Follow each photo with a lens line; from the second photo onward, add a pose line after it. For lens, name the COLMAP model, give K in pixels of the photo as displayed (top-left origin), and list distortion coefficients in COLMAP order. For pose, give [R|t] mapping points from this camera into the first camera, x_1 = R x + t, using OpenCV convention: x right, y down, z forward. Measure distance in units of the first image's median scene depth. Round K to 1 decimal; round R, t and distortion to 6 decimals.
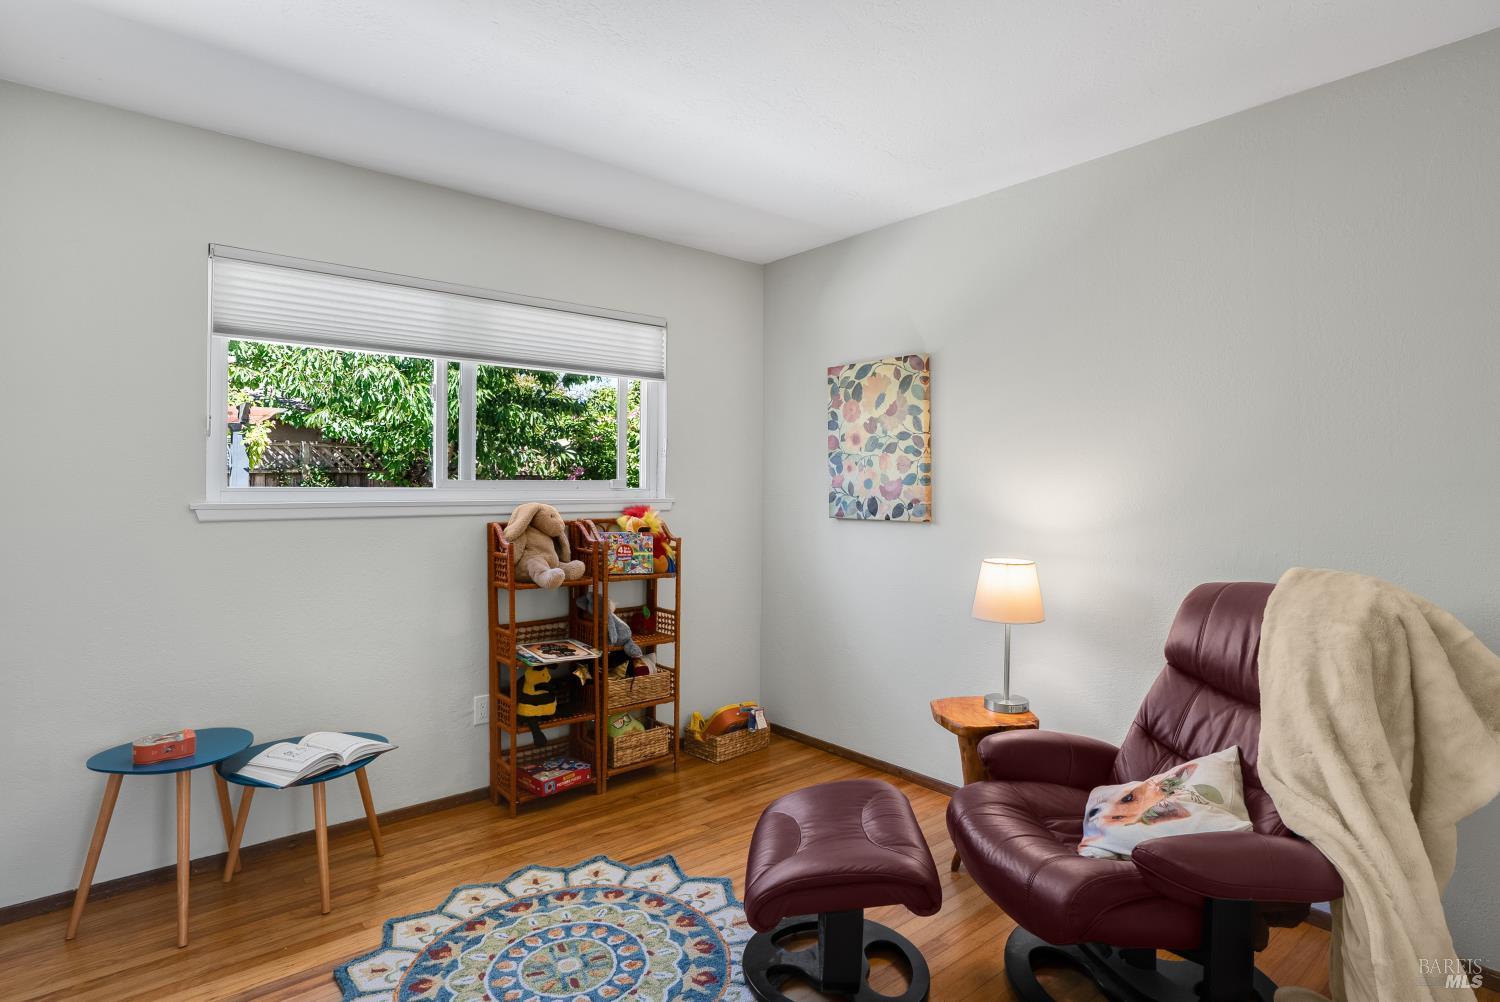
lens RADIAL K [[789.9, 0, 749.5], [0, 789.9, 498.7], [0, 0, 1]] dist [-0.001926, -0.000135]
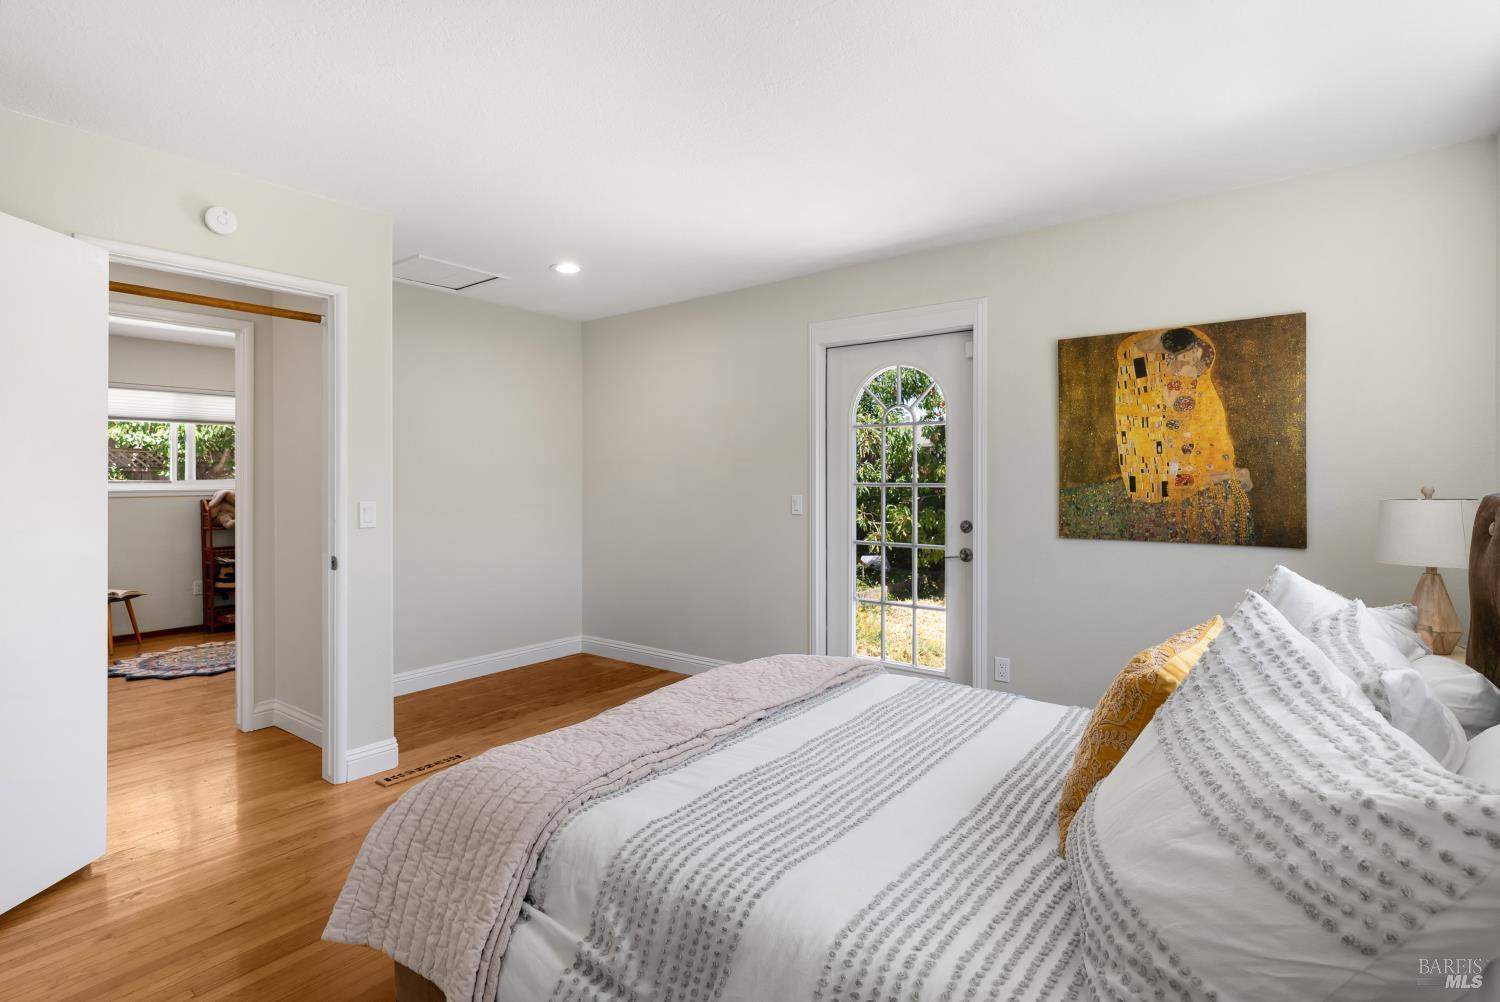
lens RADIAL K [[729.2, 0, 750.7], [0, 729.2, 492.6], [0, 0, 1]] dist [0.001099, 0.000204]
pose [[0.977638, -0.003972, 0.210257, 0.718392], [0.003398, 0.999989, 0.003095, 0.009252], [-0.210267, -0.002311, 0.977641, -1.261805]]
